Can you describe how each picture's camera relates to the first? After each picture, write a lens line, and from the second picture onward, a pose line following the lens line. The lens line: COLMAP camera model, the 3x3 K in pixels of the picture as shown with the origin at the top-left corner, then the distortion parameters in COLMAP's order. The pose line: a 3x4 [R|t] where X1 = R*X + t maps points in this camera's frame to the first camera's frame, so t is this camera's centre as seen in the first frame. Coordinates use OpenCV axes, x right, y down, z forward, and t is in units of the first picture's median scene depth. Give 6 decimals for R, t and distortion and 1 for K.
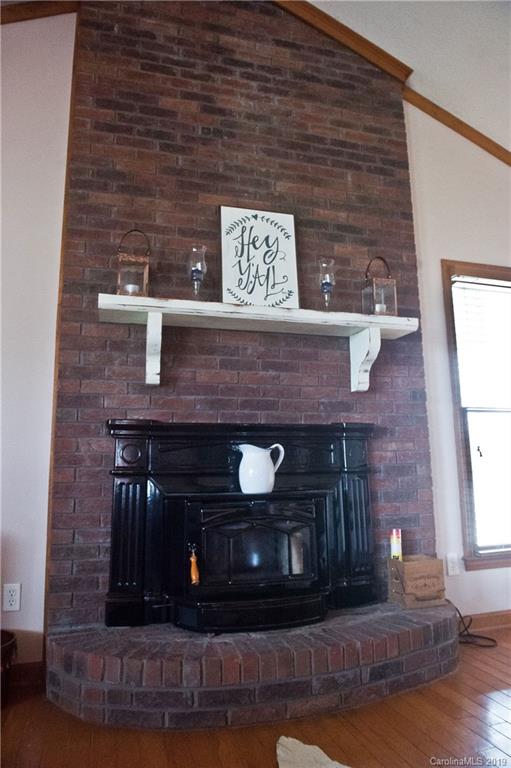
lens RADIAL K [[526.3, 0, 239.9], [0, 526.3, 370.8], [0, 0, 1]] dist [-0.054769, -0.006768]
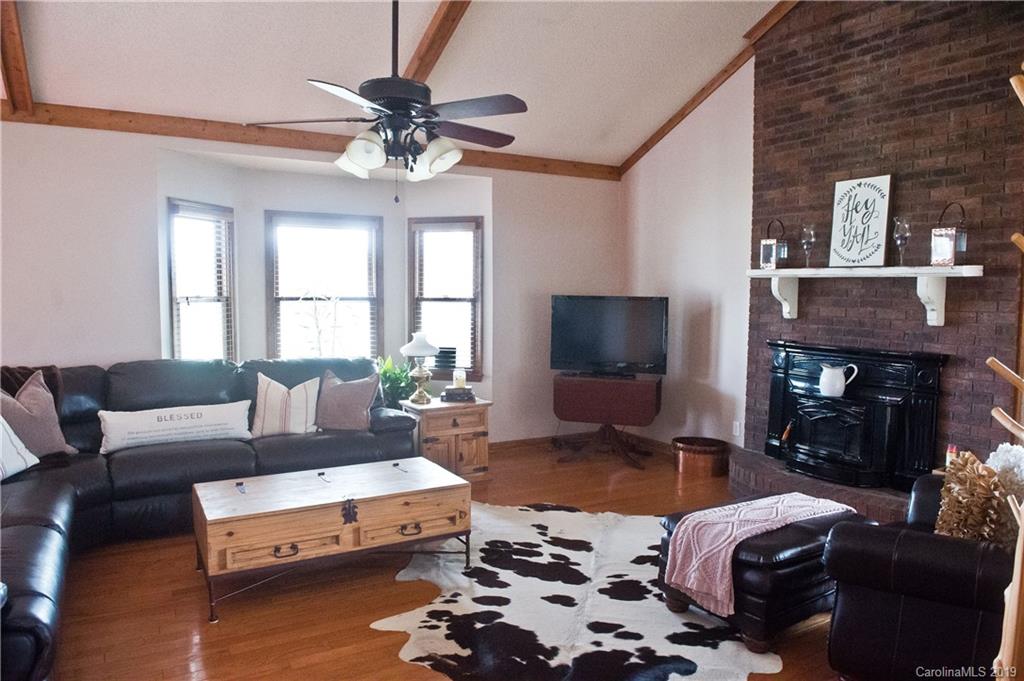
lens RADIAL K [[701.7, 0, 512.5], [0, 701.7, 341.8], [0, 0, 1]] dist [-0.054769, -0.006768]
pose [[0.235208, 0.084592, -0.968257, 1.493804], [0.159646, 0.979312, 0.124339, -0.266694], [0.958744, -0.183824, 0.216837, -0.236671]]
